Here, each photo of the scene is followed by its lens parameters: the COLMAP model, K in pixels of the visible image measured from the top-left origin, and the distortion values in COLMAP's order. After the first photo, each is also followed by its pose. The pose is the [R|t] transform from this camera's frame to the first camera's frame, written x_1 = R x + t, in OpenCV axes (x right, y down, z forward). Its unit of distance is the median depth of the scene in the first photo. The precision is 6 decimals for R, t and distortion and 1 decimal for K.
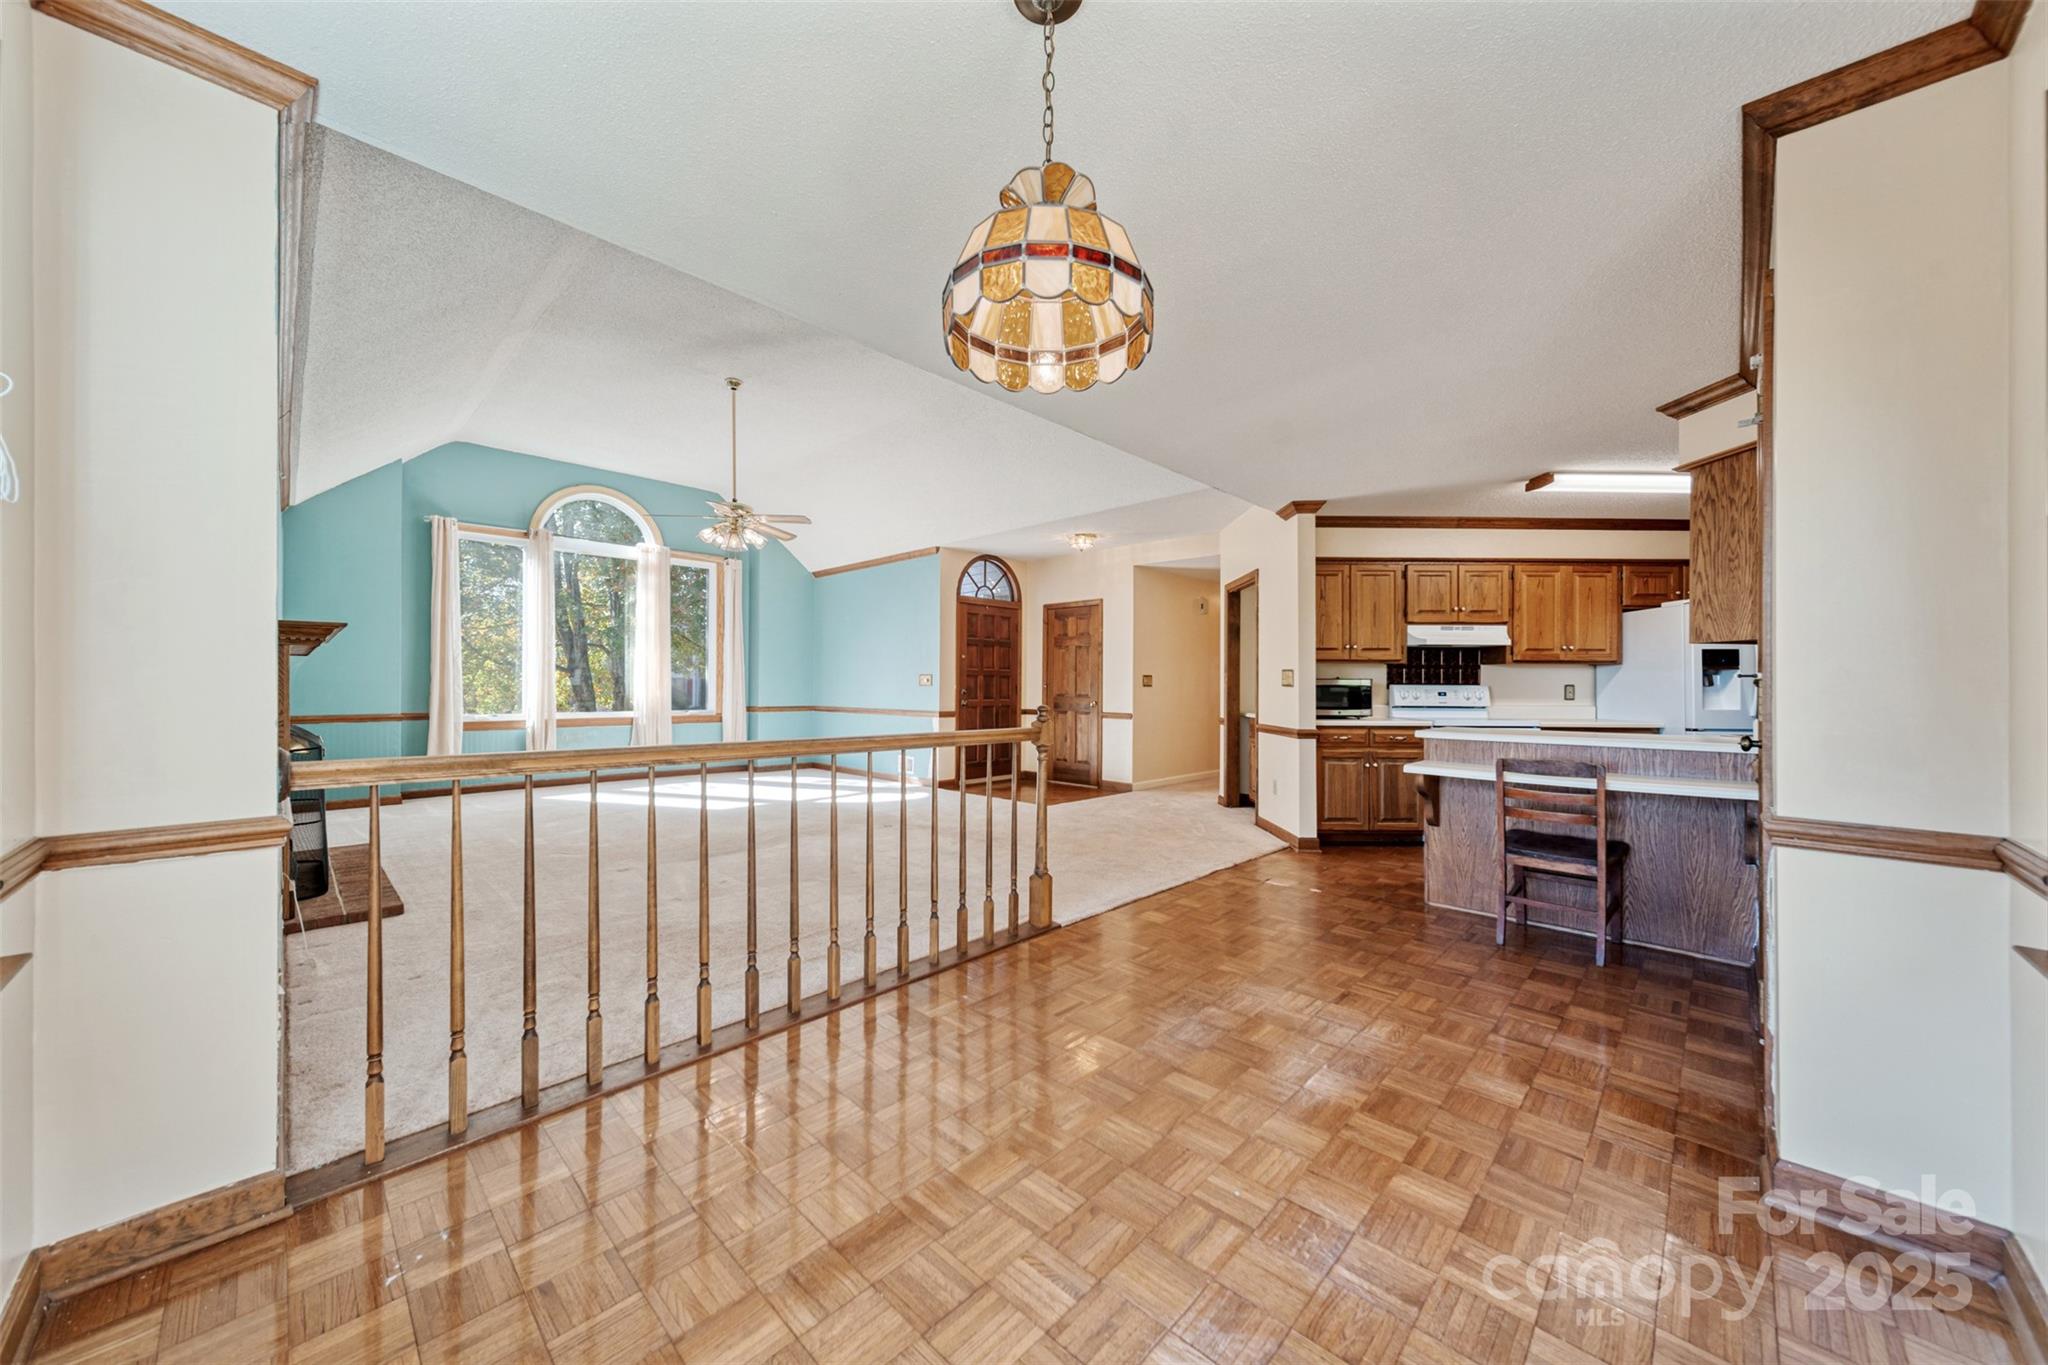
lens RADIAL K [[719.3, 0, 1025.0], [0, 719.3, 684.4], [0, 0, 1]] dist [0.001214, -0.000059]
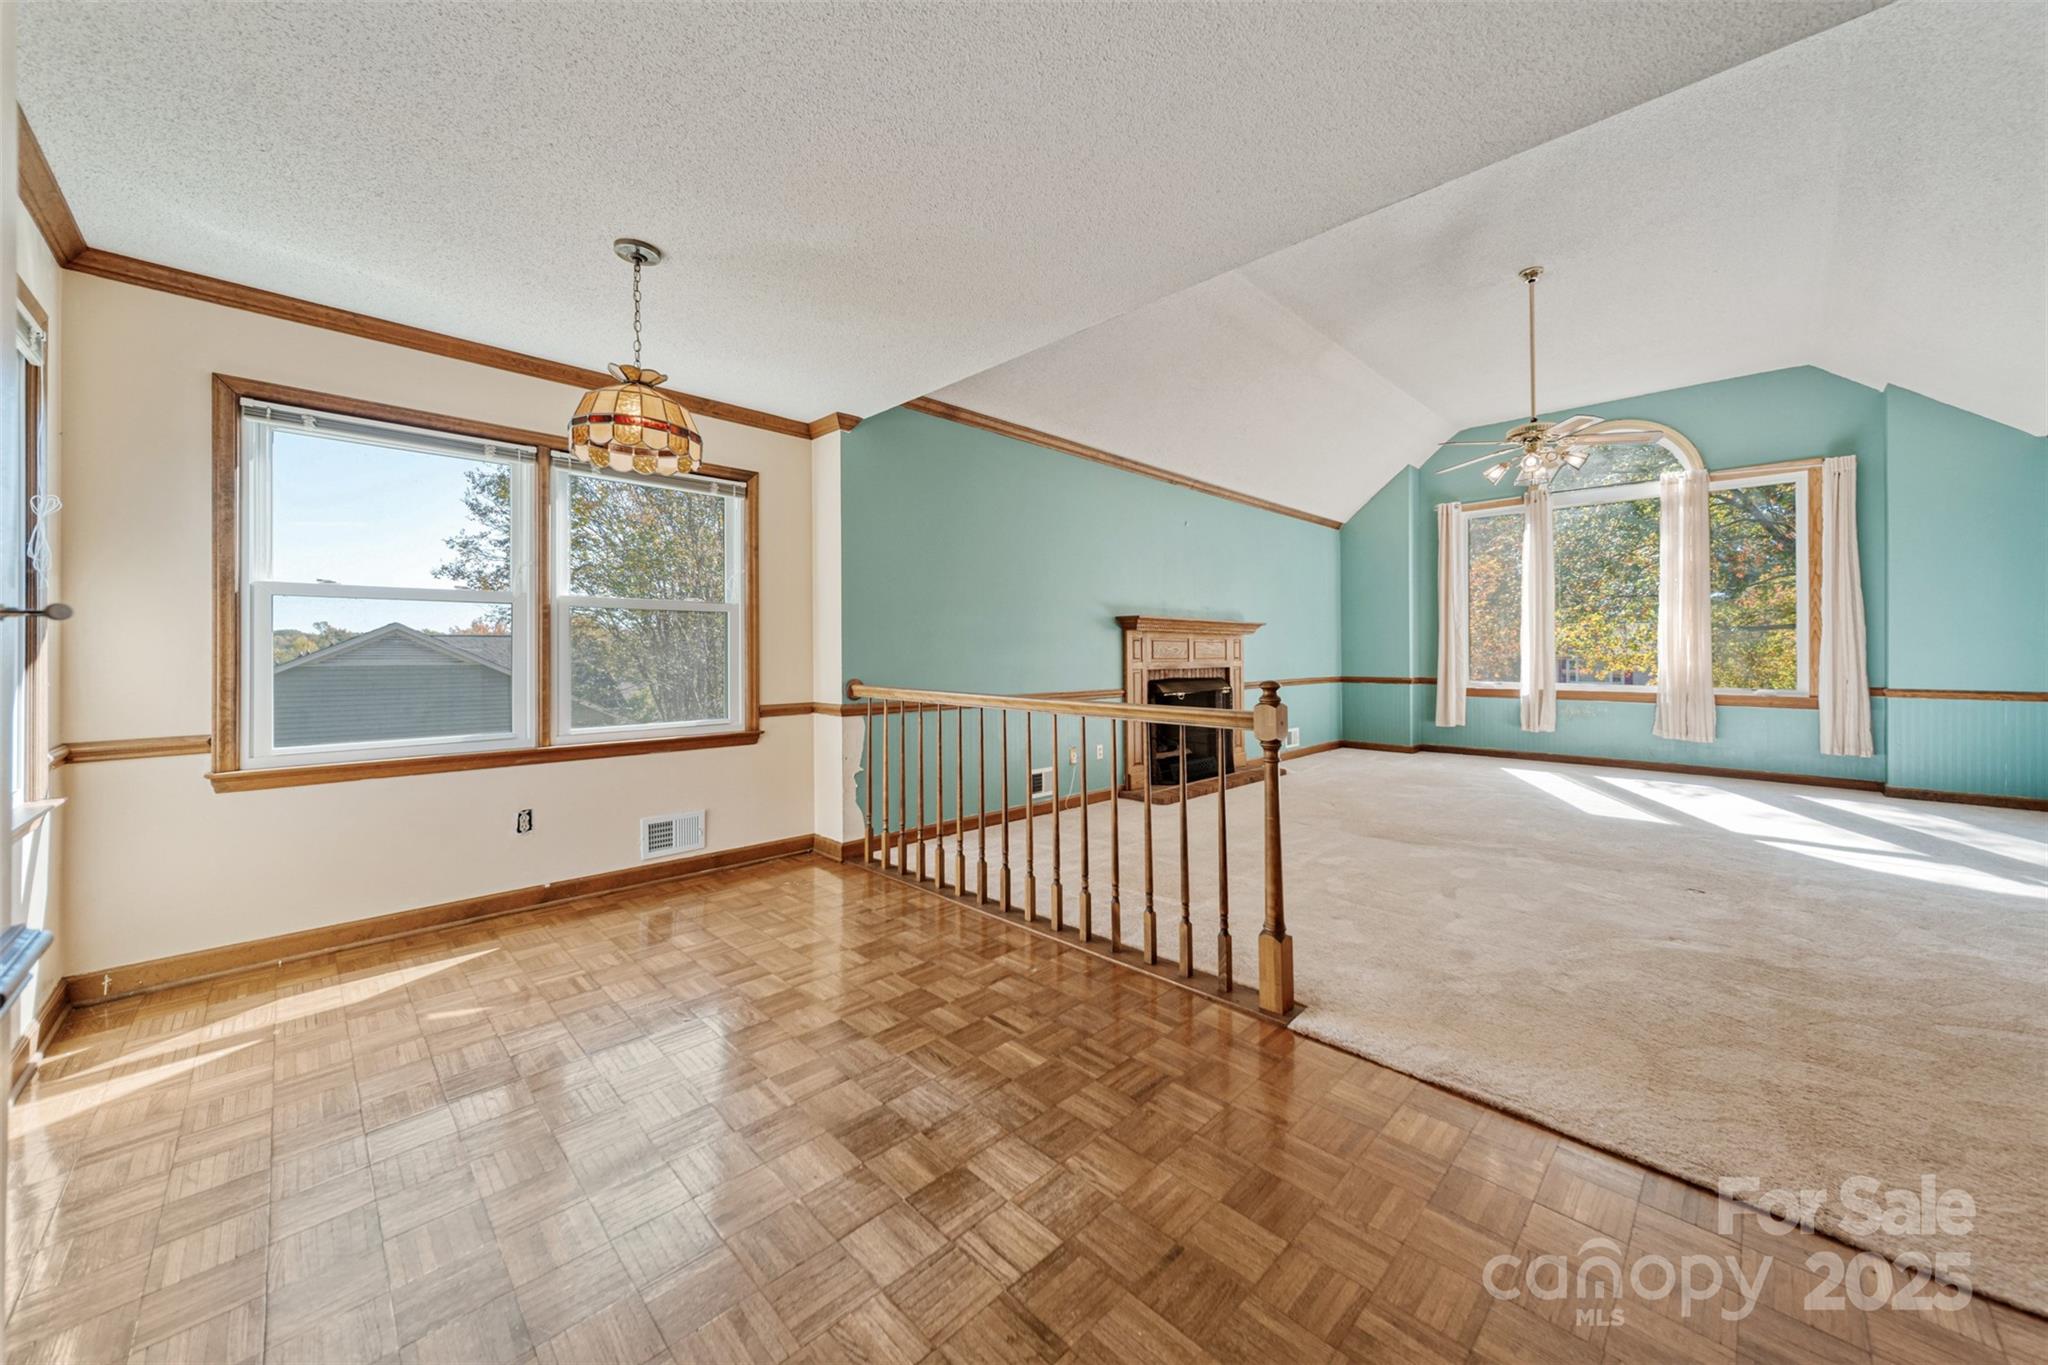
lens RADIAL K [[735.6, 0, 1031.8], [0, 735.6, 651.6], [0, 0, 1]] dist [0.002202, 0.000080]
pose [[-0.014354, -0.006224, -0.999878, 0.434822], [0.002719, 0.999977, -0.006264, 0.003688], [0.999893, -0.002808, -0.014337, 0.478338]]
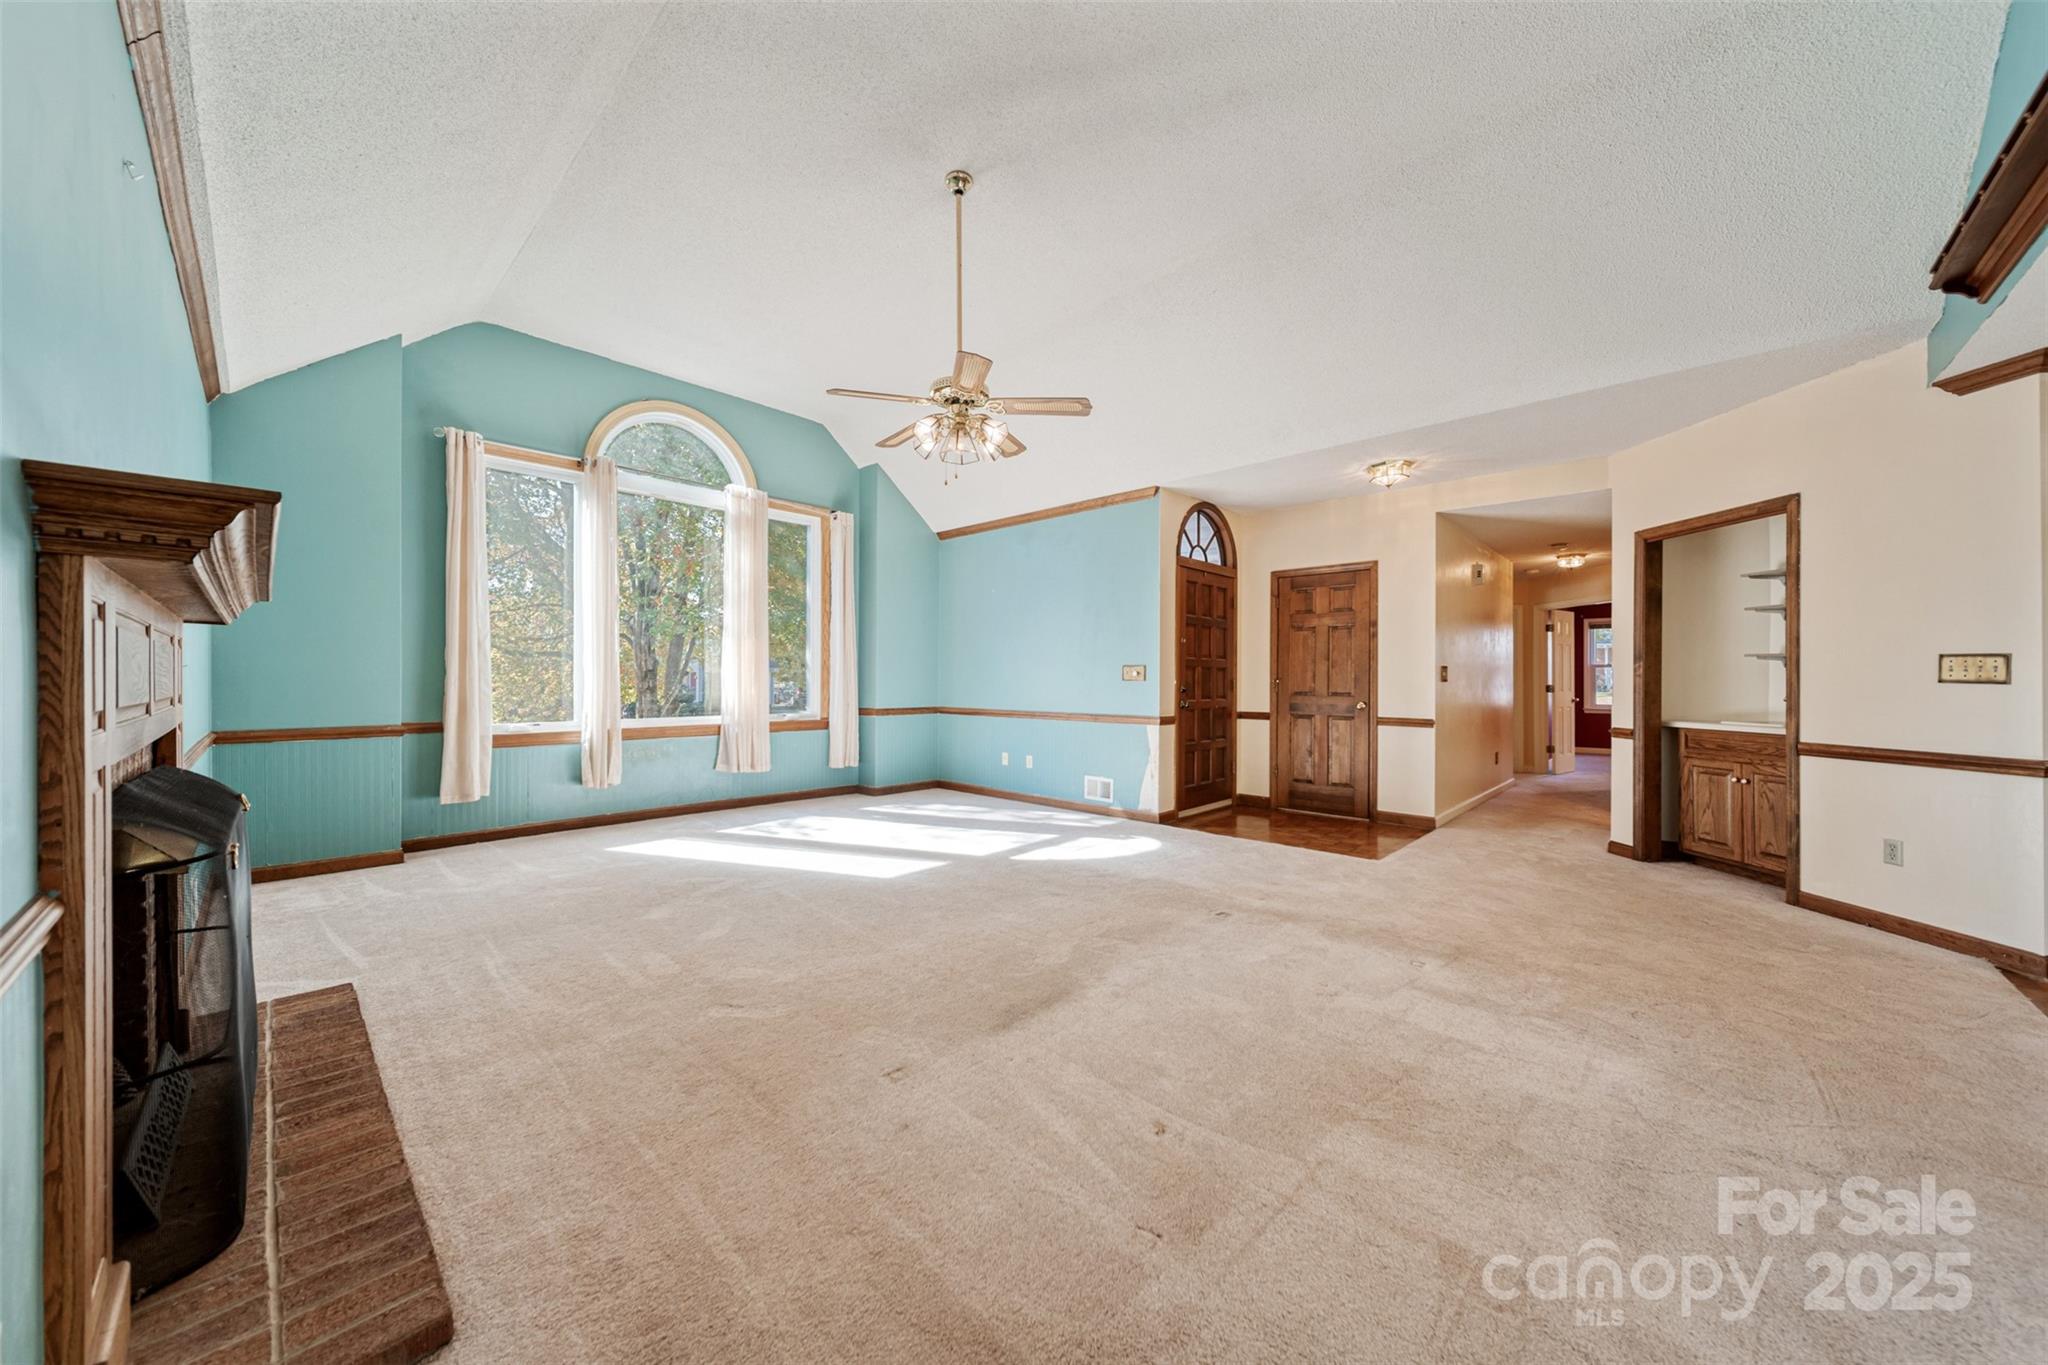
lens RADIAL K [[712.9, 0, 1022.7], [0, 712.9, 680.9], [0, 0, 1]] dist [0.002242, -0.000078]
pose [[0.999891, -0.000815, 0.014743, -0.376938], [0.000750, 0.999990, 0.004415, -0.002113], [-0.014747, -0.004403, 0.999882, 0.413950]]
